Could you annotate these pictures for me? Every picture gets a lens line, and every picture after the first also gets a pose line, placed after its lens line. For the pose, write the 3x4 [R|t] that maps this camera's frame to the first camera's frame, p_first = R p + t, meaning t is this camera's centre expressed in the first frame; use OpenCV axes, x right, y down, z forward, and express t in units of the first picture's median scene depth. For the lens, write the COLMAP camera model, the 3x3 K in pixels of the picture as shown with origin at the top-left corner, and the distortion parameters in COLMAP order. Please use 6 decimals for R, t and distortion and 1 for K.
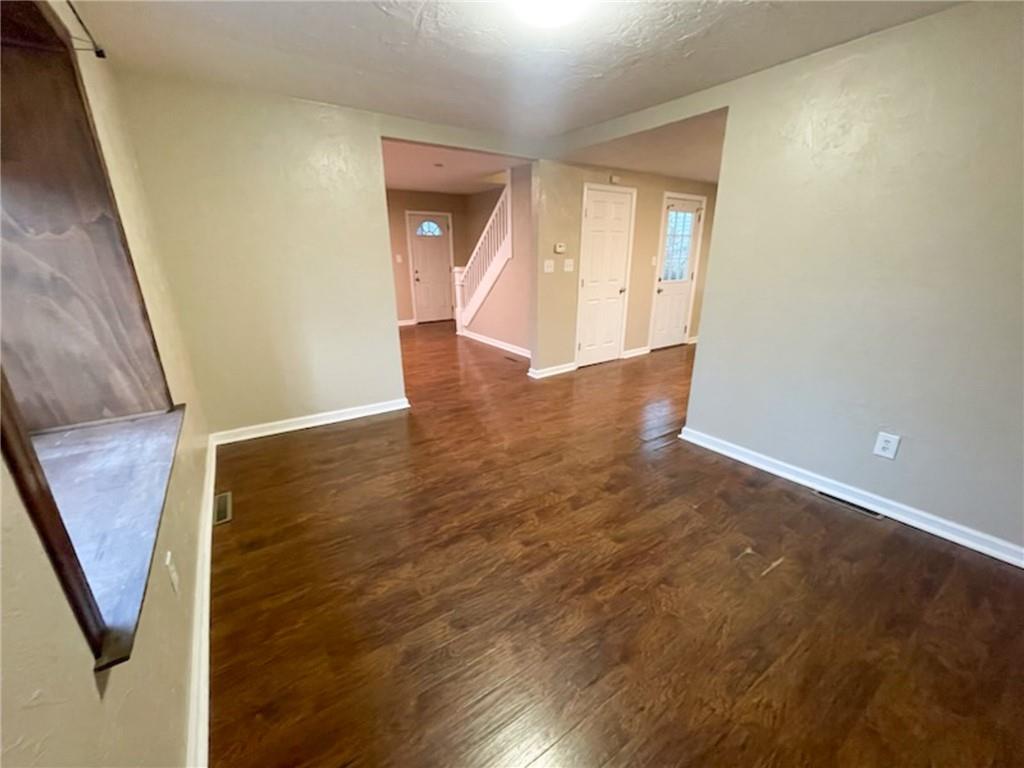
lens RADIAL K [[413.7, 0, 512.2], [0, 413.7, 389.1], [0, 0, 1]] dist [0.000637, 0.000110]
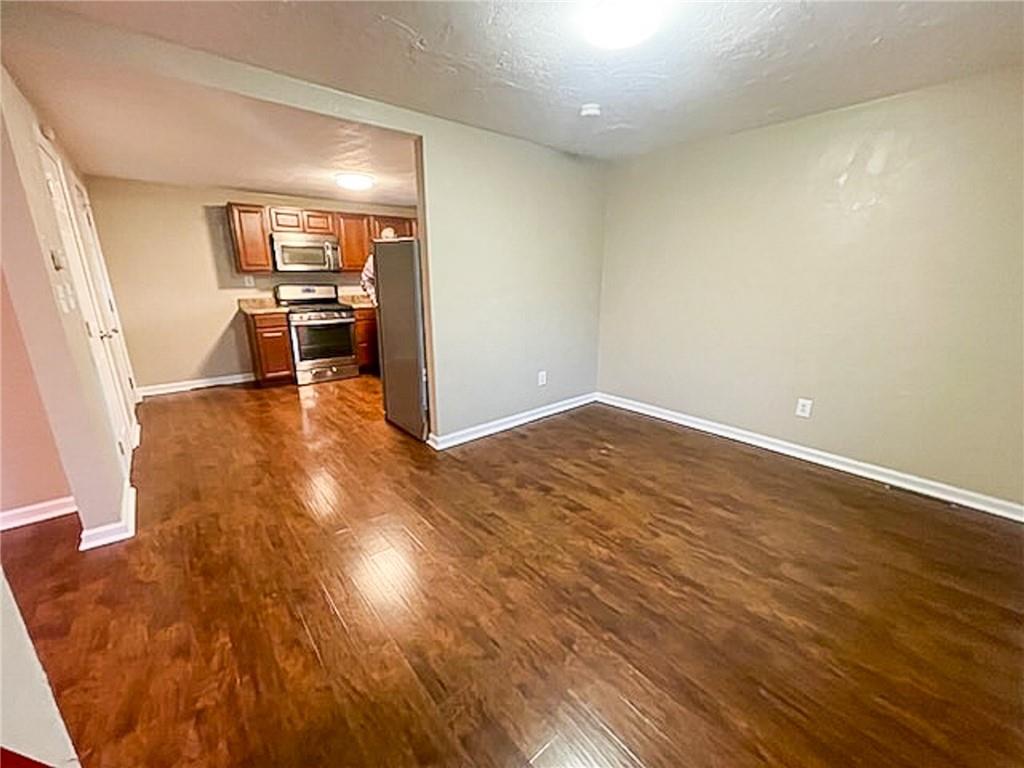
lens RADIAL K [[413.7, 0, 512.2], [0, 413.7, 389.1], [0, 0, 1]] dist [0.000637, 0.000110]
pose [[-0.094536, -0.266677, 0.959138, -0.701789], [0.309489, 0.907840, 0.282918, -0.320093], [-0.946192, 0.323589, -0.003290, 0.999693]]
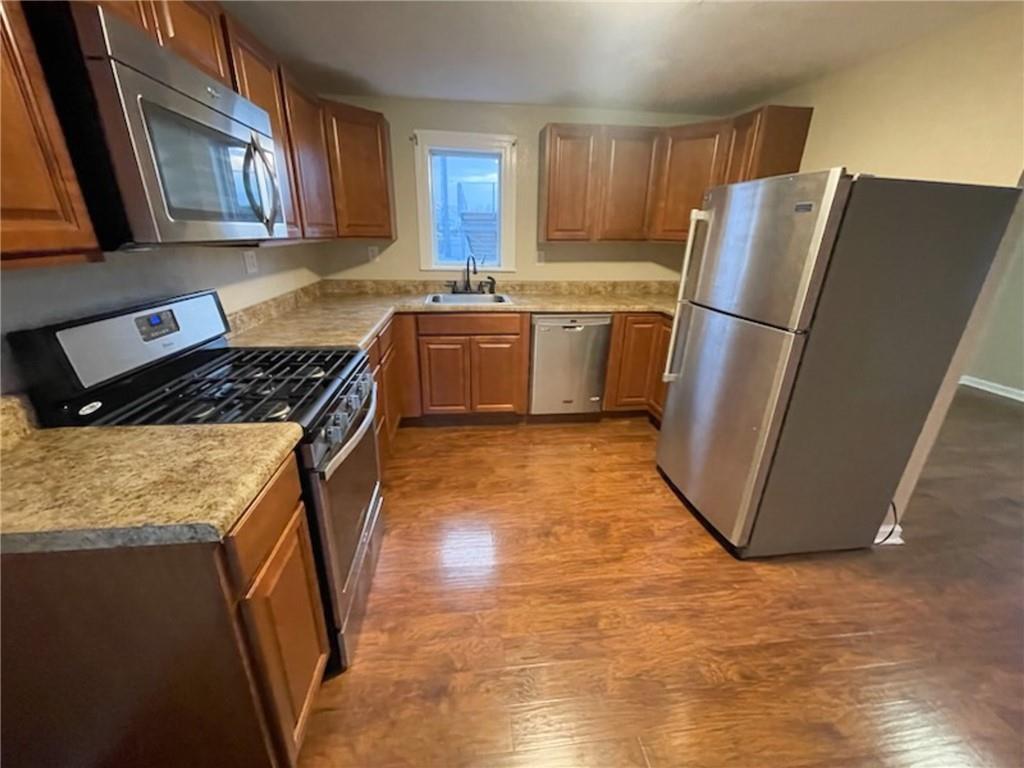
lens RADIAL K [[413.7, 0, 512.2], [0, 413.7, 389.1], [0, 0, 1]] dist [0.000637, 0.000110]
pose [[-0.889243, -0.175182, 0.422560, 0.905888], [0.129009, 0.790219, 0.599092, -0.680607], [-0.438866, 0.587252, -0.680097, 1.994358]]
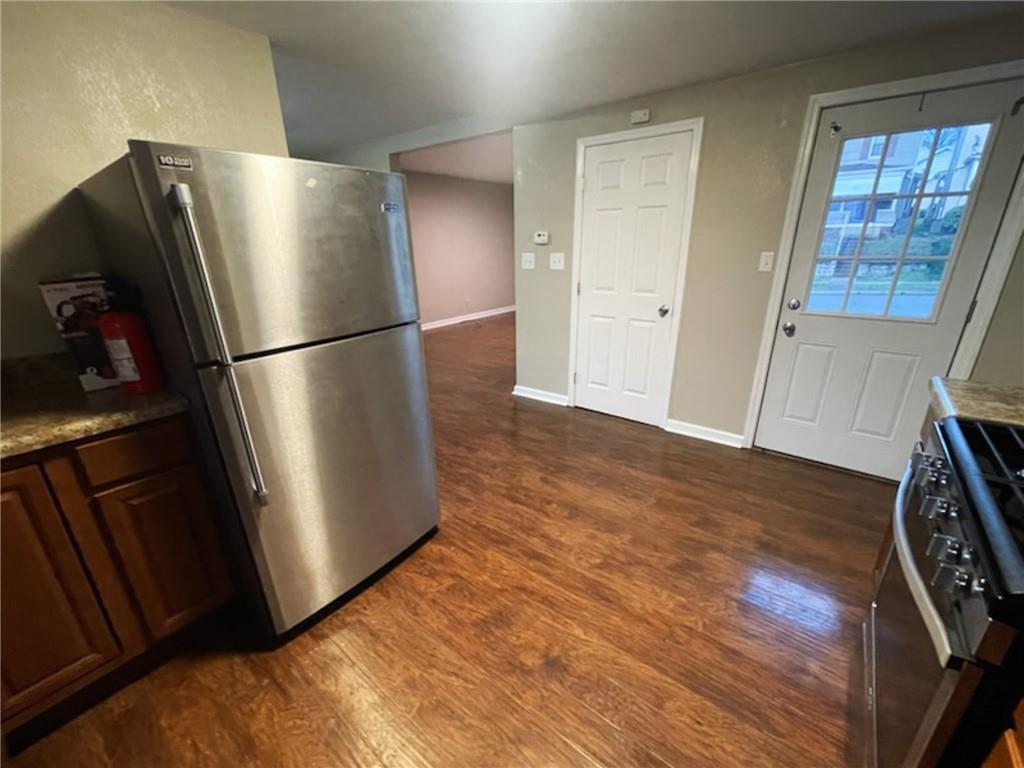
lens RADIAL K [[413.7, 0, 512.2], [0, 413.7, 389.1], [0, 0, 1]] dist [0.000637, 0.000110]
pose [[0.300702, 0.321138, -0.898025, 1.502329], [-0.289500, 0.927911, 0.234887, -0.427858], [0.908718, 0.189347, 0.371994, 1.254725]]
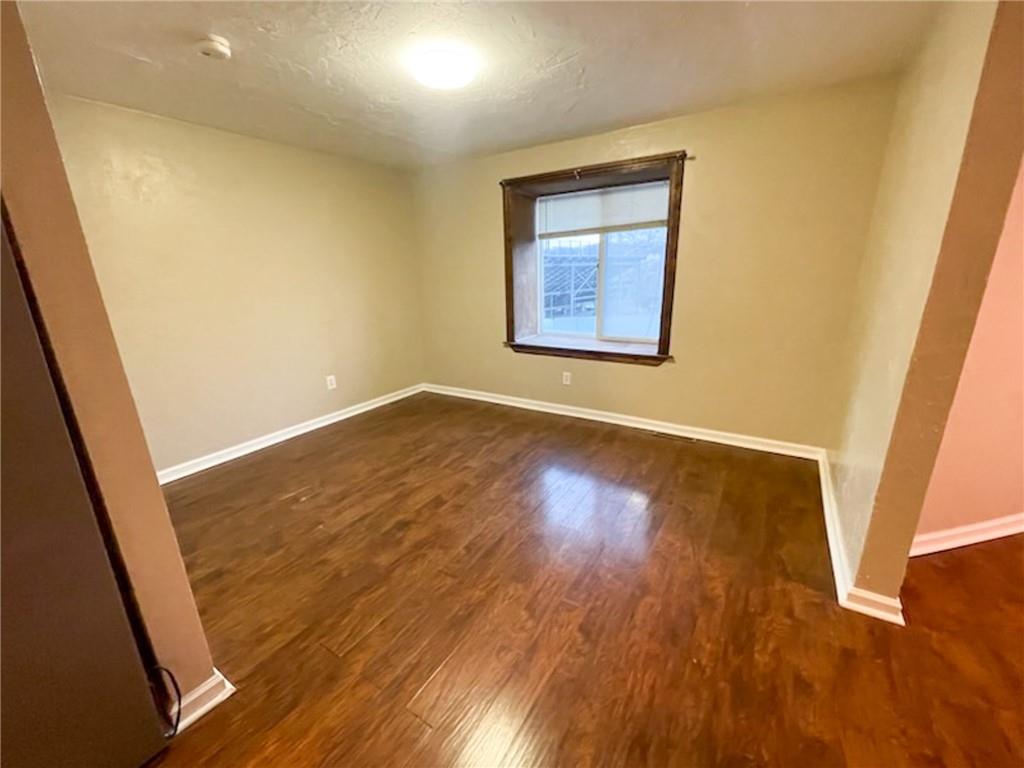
lens RADIAL K [[413.7, 0, 512.2], [0, 413.7, 389.1], [0, 0, 1]] dist [0.000637, 0.000110]
pose [[-0.919041, 0.135754, -0.370046, 0.316717], [-0.096345, 0.832972, 0.544862, -0.541408], [0.382206, 0.536403, -0.752457, 1.627321]]
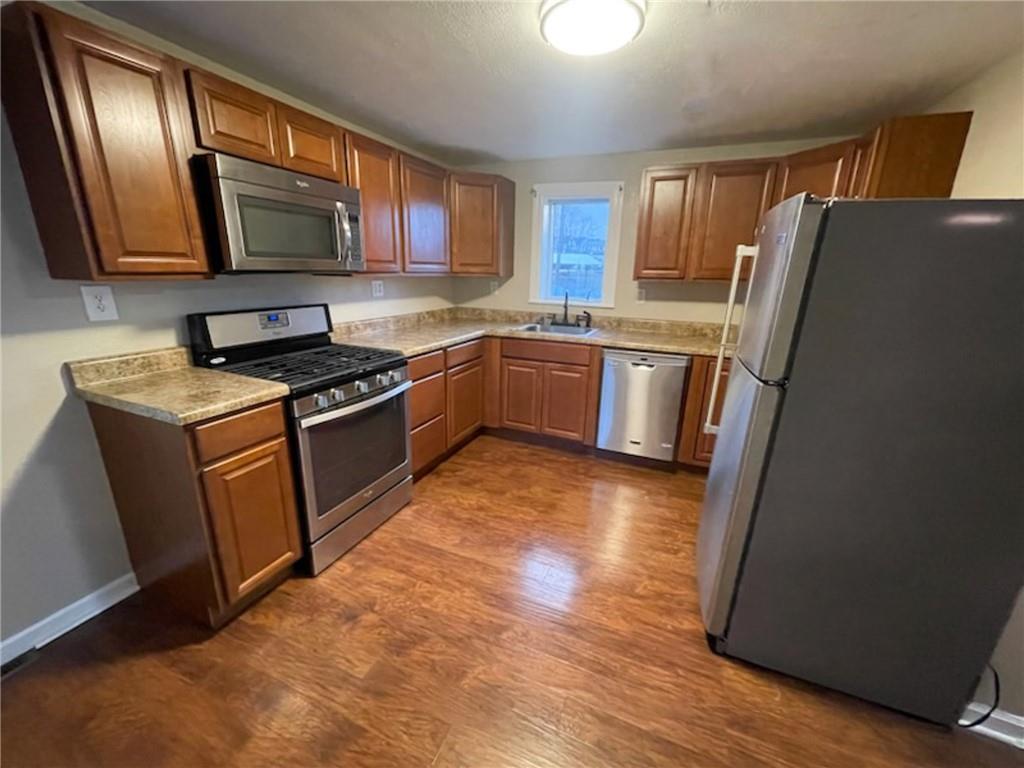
lens RADIAL K [[413.7, 0, 512.2], [0, 413.7, 389.1], [0, 0, 1]] dist [0.000637, 0.000110]
pose [[-0.542330, -0.244285, 0.803868, 0.561173], [0.243804, 0.869868, 0.428824, -0.617250], [-0.804014, 0.428550, -0.412198, 1.814332]]
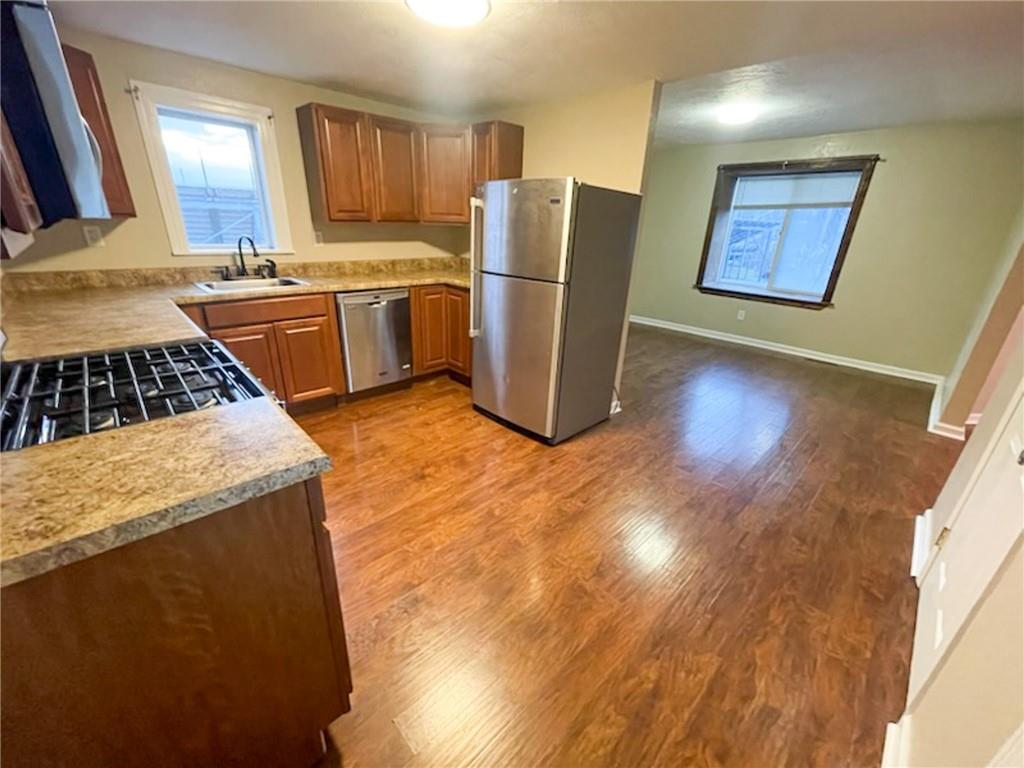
lens RADIAL K [[412.9, 0, 510.9], [0, 412.9, 388.8], [0, 0, 1]] dist [0.001770, 0.000246]
pose [[-0.984963, 0.034136, -0.169357, 1.090243], [-0.084298, 0.760706, 0.643600, -0.738352], [0.150800, 0.648199, -0.746390, 2.181102]]
